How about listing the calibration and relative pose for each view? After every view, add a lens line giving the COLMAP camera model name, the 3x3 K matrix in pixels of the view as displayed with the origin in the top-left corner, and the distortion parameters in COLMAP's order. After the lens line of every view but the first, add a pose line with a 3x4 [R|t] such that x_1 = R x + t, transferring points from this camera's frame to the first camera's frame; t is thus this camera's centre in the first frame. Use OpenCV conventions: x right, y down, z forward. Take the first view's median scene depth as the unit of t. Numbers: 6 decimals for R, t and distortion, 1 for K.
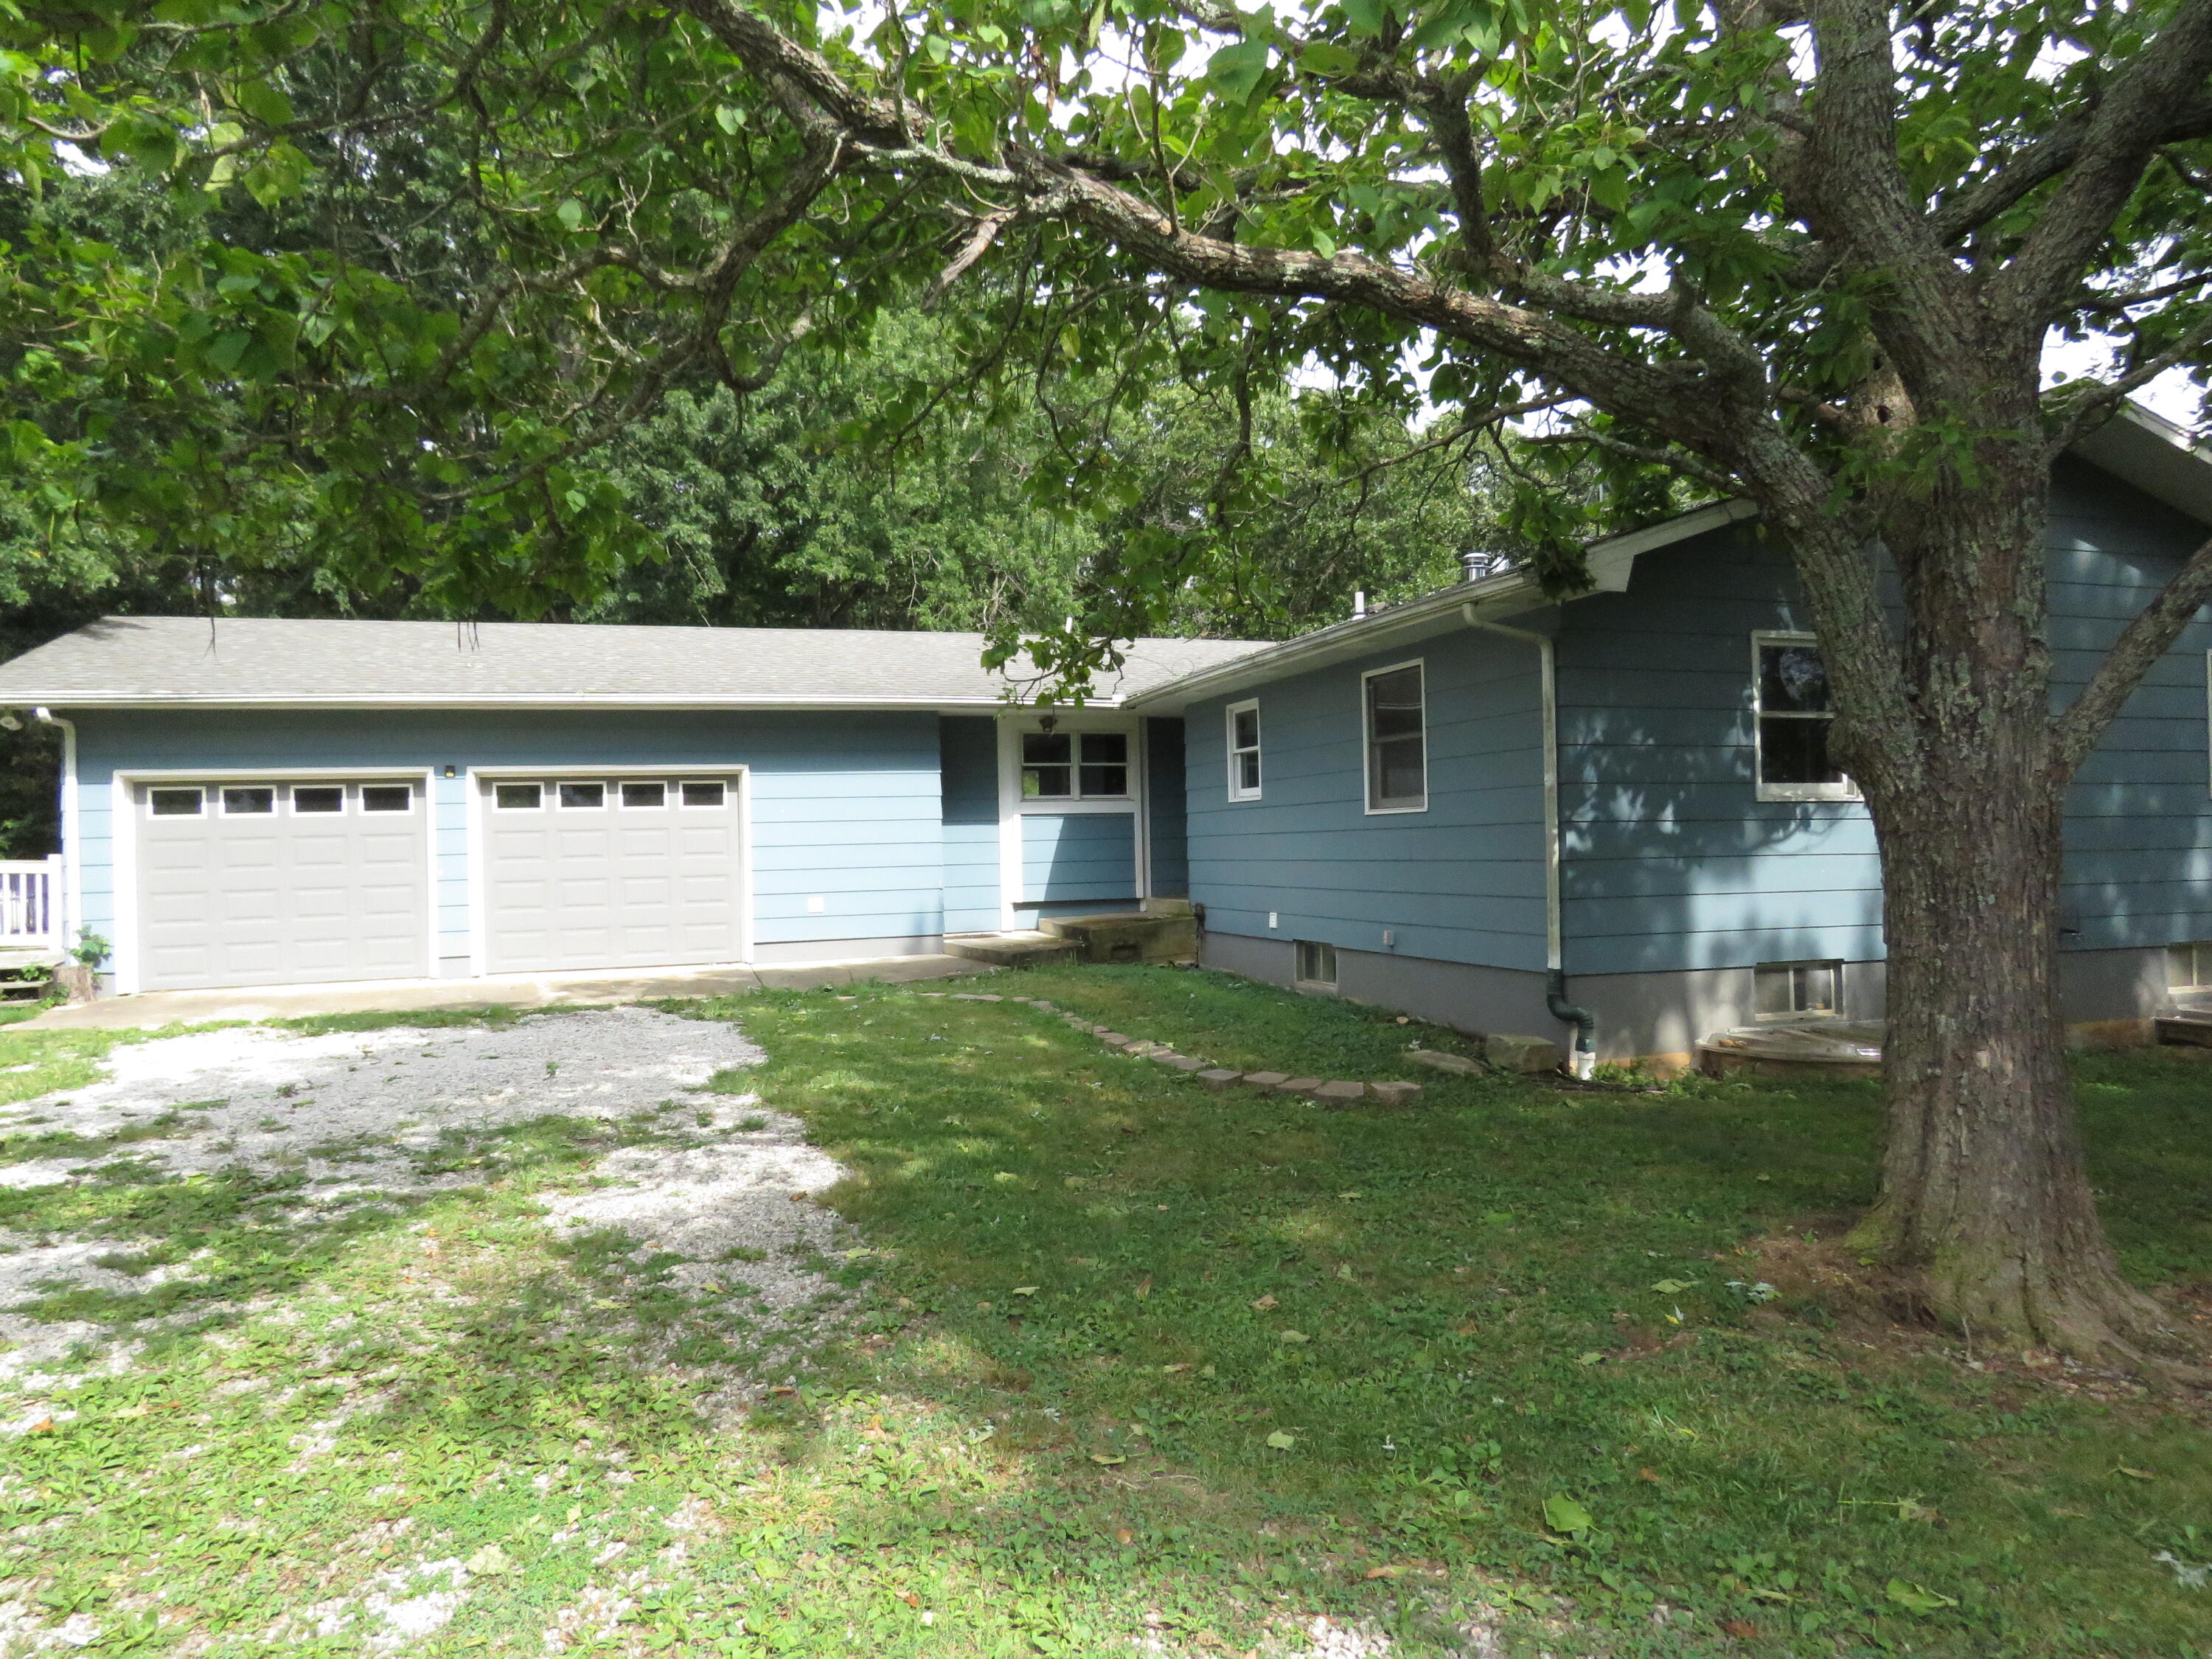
lens RADIAL K [[1376.5, 0, 1101.4], [0, 1376.5, 842.8], [0, 0, 1]] dist [-0.043393, 0.036726]
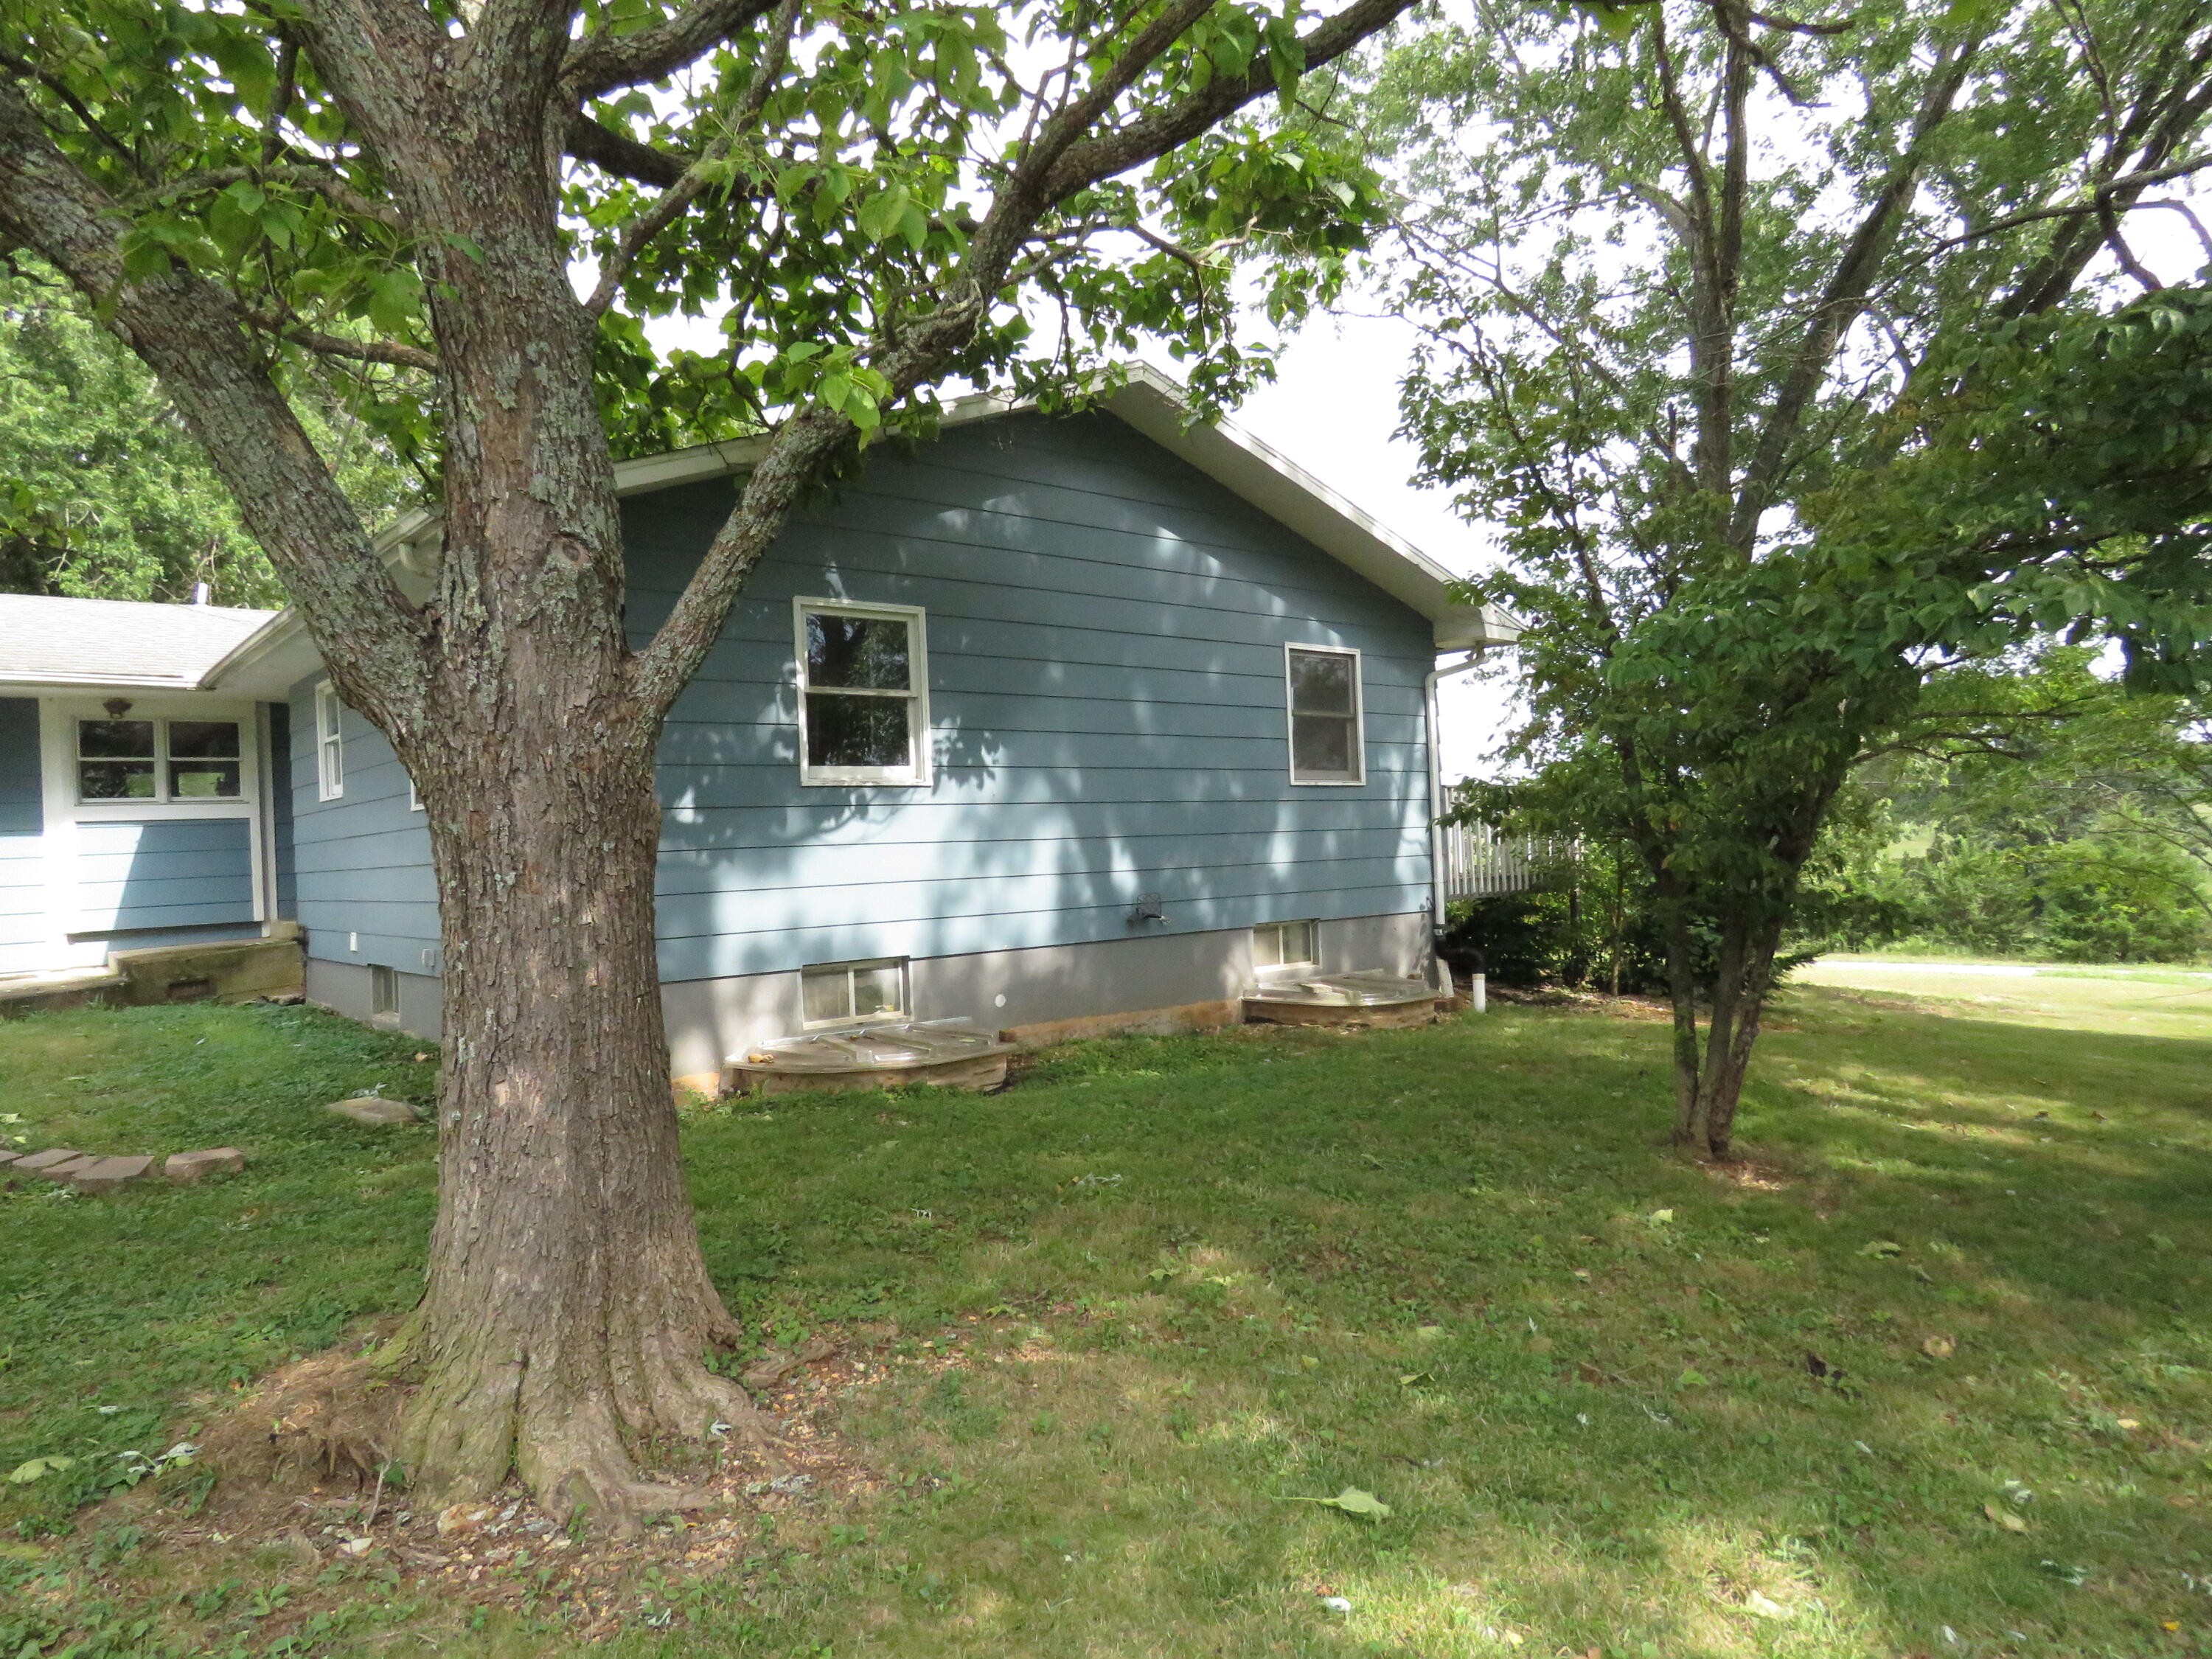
lens RADIAL K [[1376.5, 0, 1101.4], [0, 1376.5, 842.8], [0, 0, 1]] dist [-0.043393, 0.036726]
pose [[0.924938, -0.020415, 0.379569, 0.316140], [0.024081, 0.999698, -0.004911, 0.015800], [-0.379354, 0.013683, 0.925150, 0.087724]]
